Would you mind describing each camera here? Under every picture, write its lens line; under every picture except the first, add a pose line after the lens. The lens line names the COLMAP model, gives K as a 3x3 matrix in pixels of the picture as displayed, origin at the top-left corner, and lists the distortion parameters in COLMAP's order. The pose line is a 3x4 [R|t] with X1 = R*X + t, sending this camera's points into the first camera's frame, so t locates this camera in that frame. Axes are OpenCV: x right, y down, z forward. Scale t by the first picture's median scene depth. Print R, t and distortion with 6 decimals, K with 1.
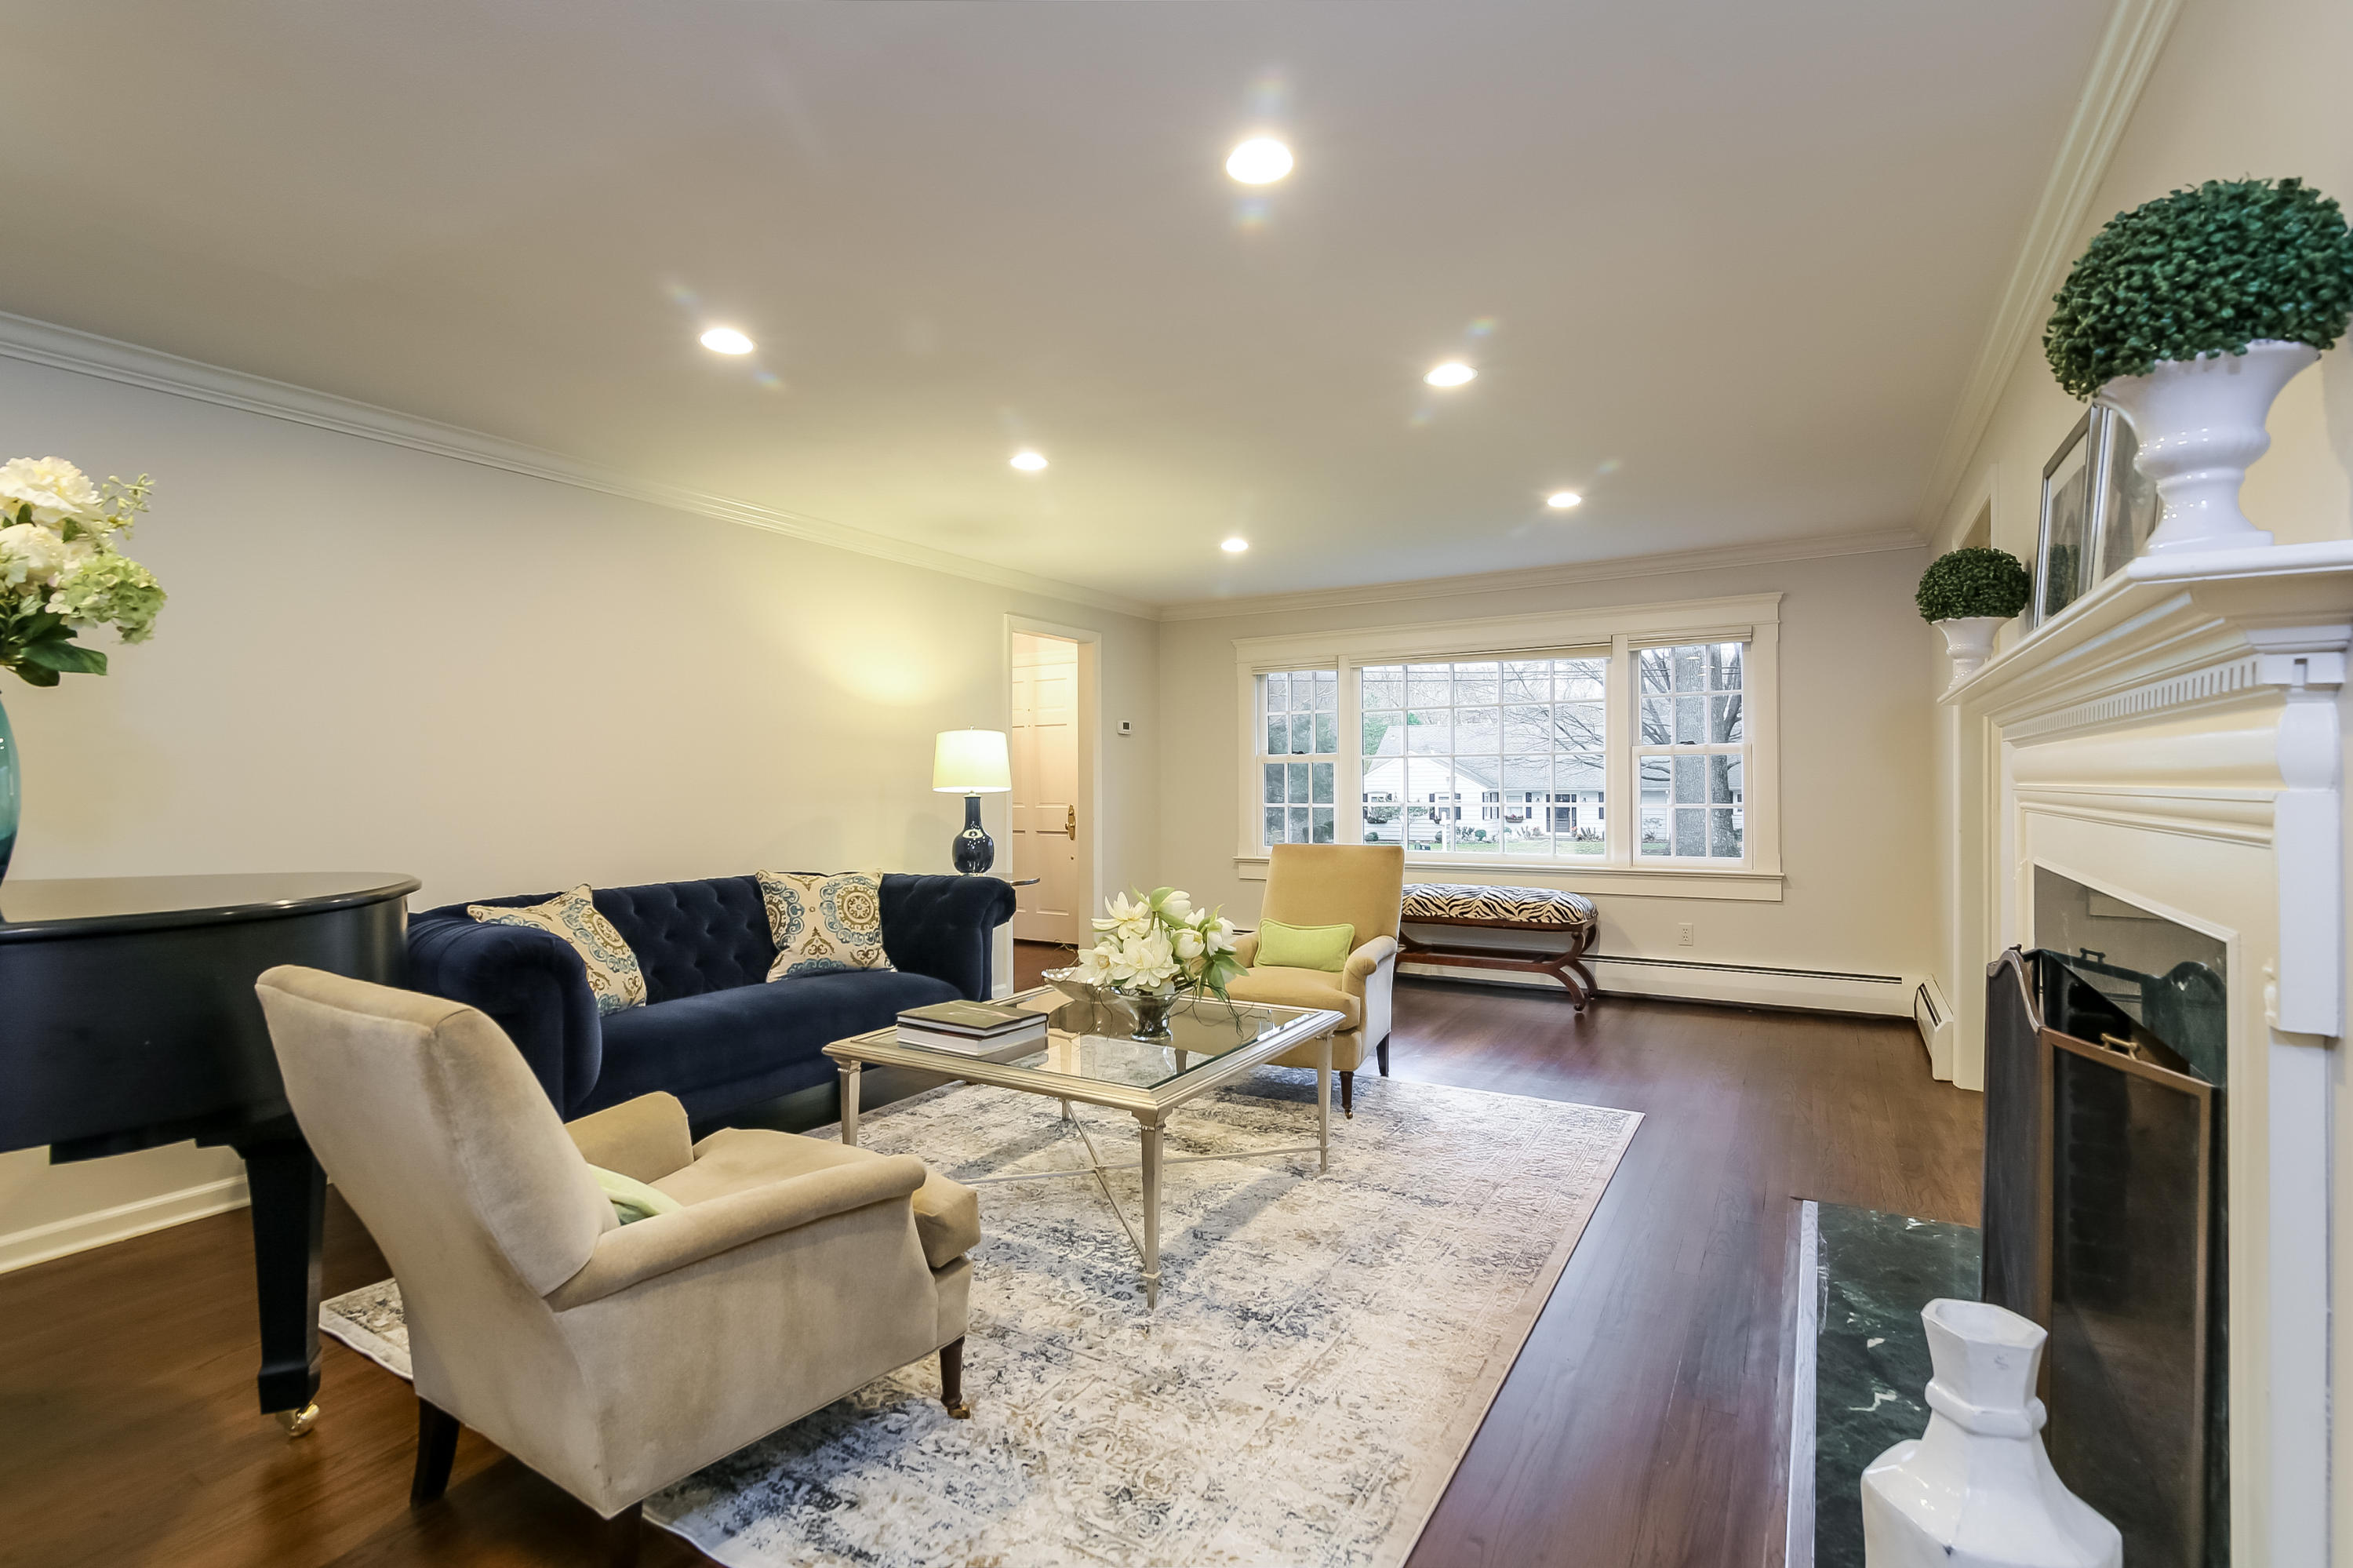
lens RADIAL K [[1087.4, 0, 1166.1], [0, 1087.4, 781.4], [0, 0, 1]] dist [-0.000486, 0.000006]
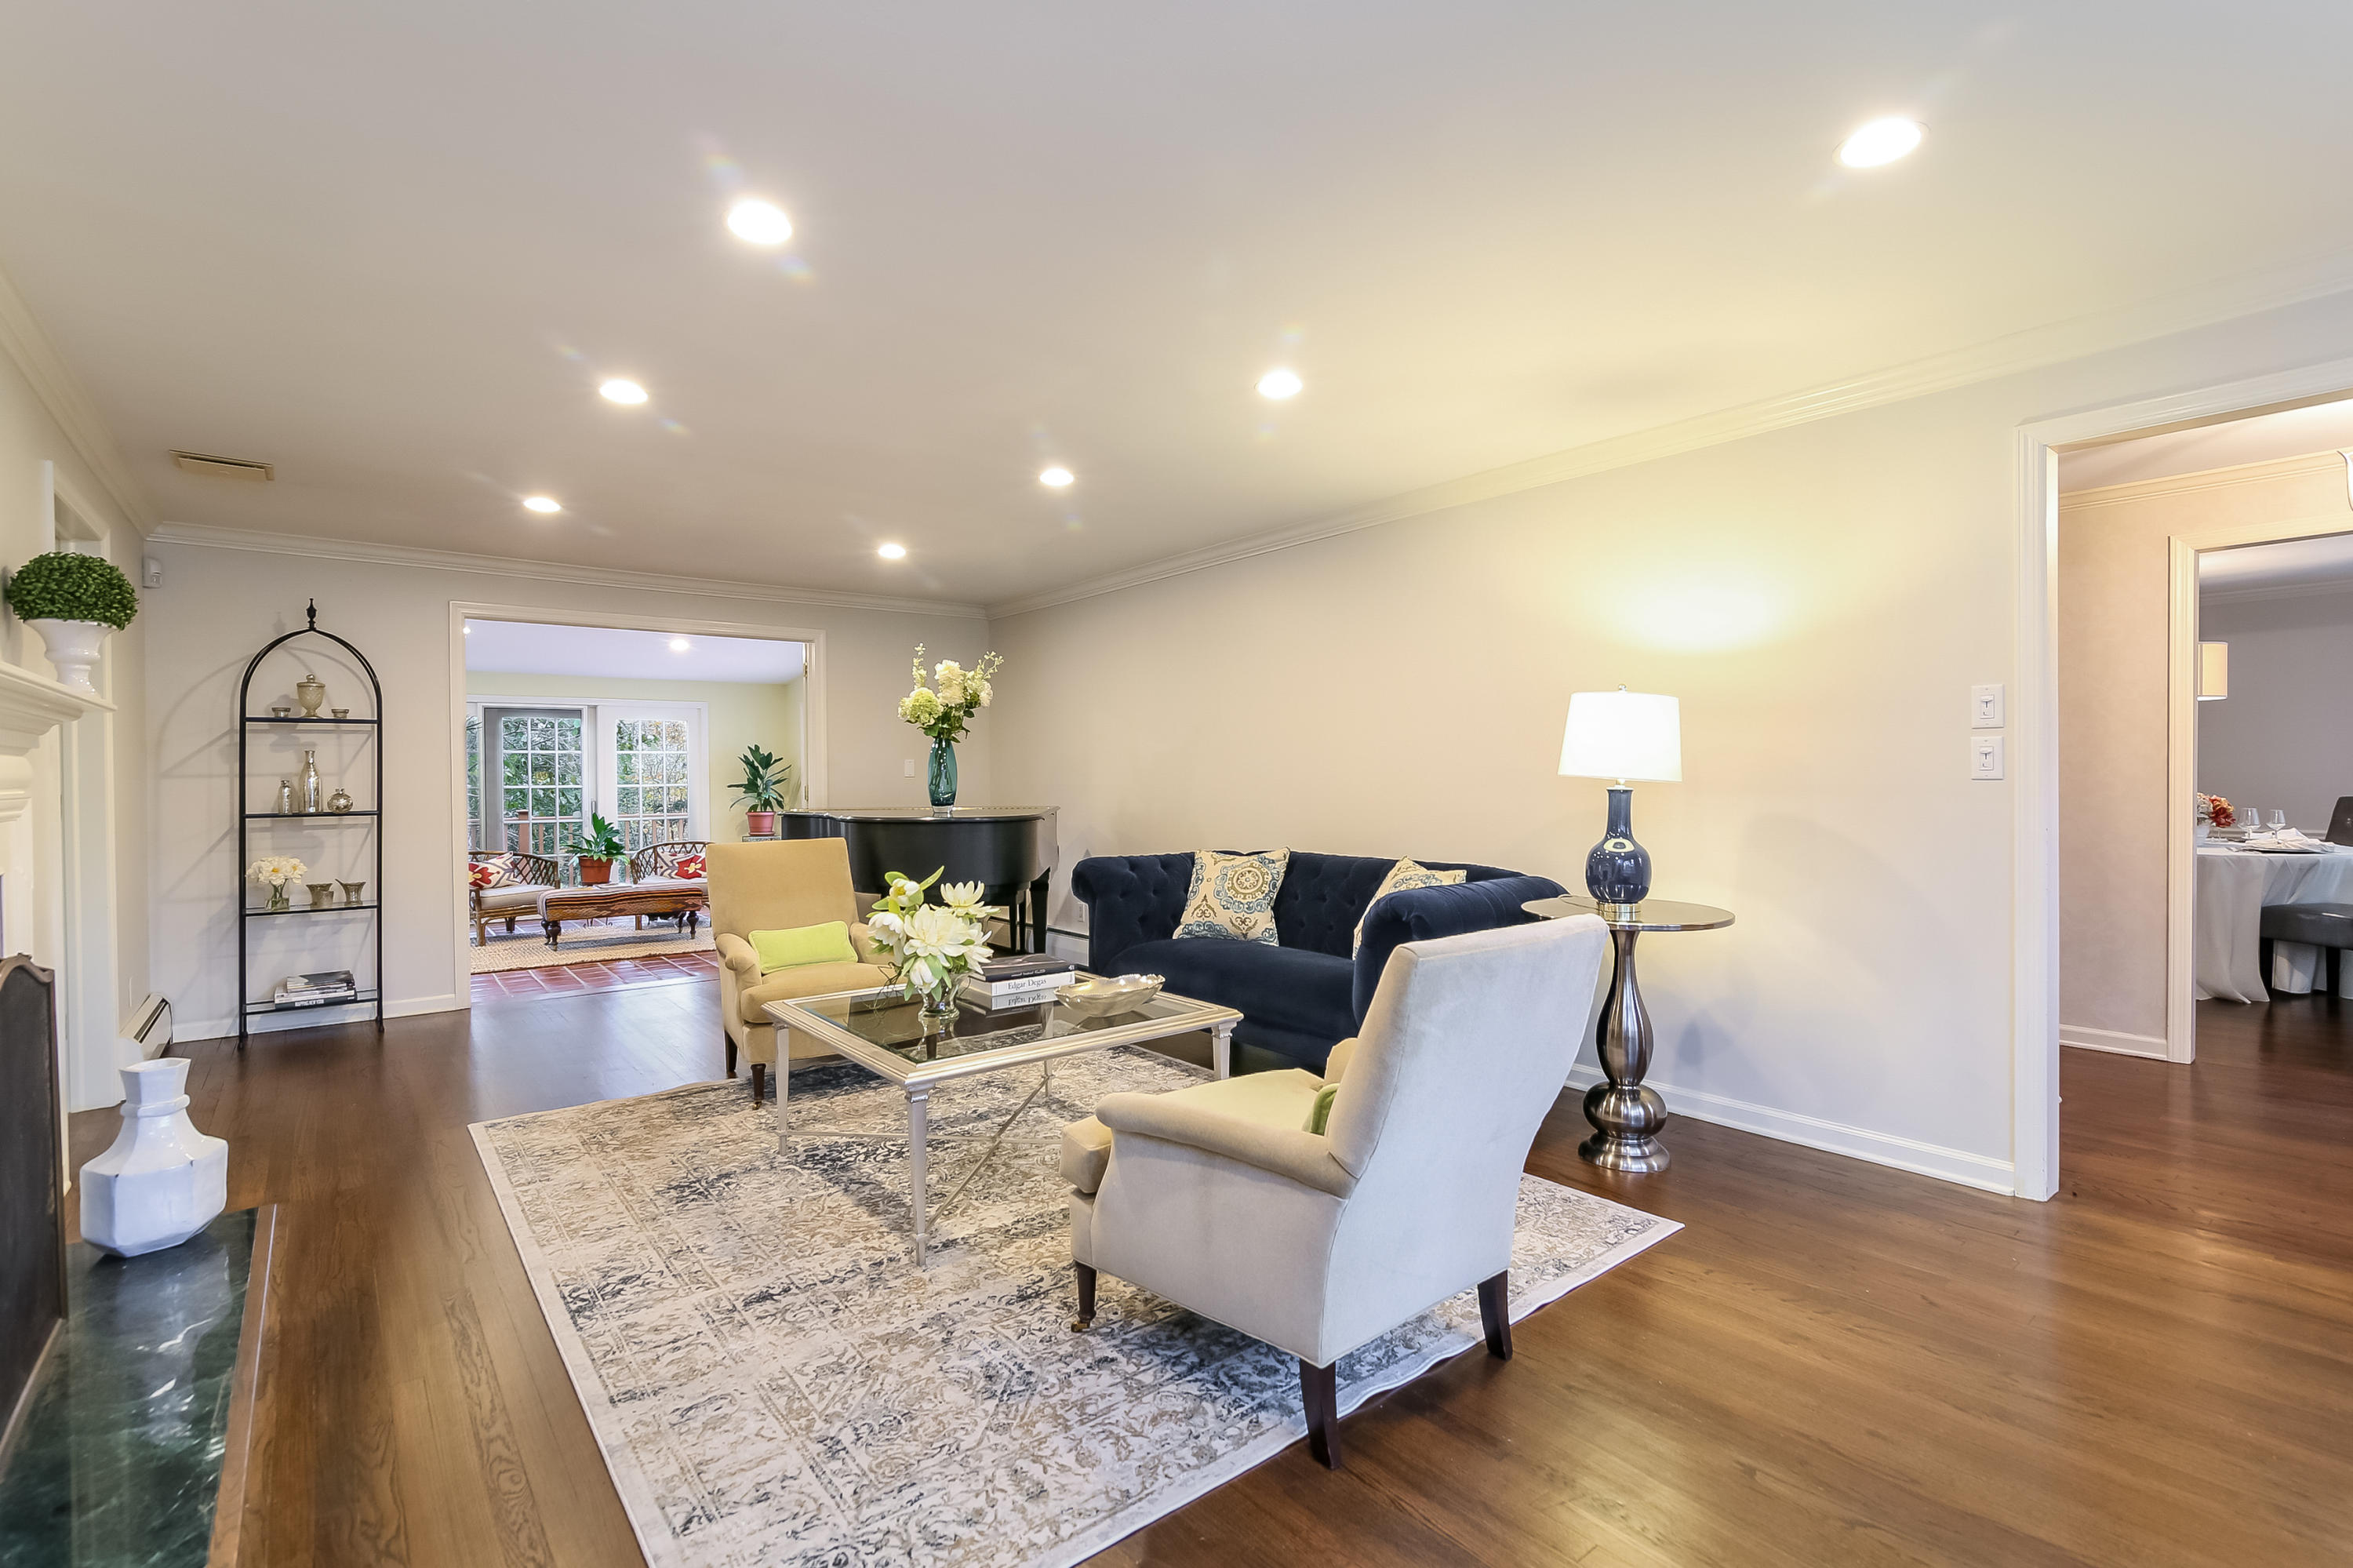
lens RADIAL K [[1087.4, 0, 1166.1], [0, 1087.4, 781.4], [0, 0, 1]] dist [-0.000486, 0.000006]
pose [[-0.361662, 0.017971, -0.932136, 0.719200], [0.014392, 0.999803, 0.013691, -0.005252], [0.932198, -0.008464, -0.361849, 1.282275]]
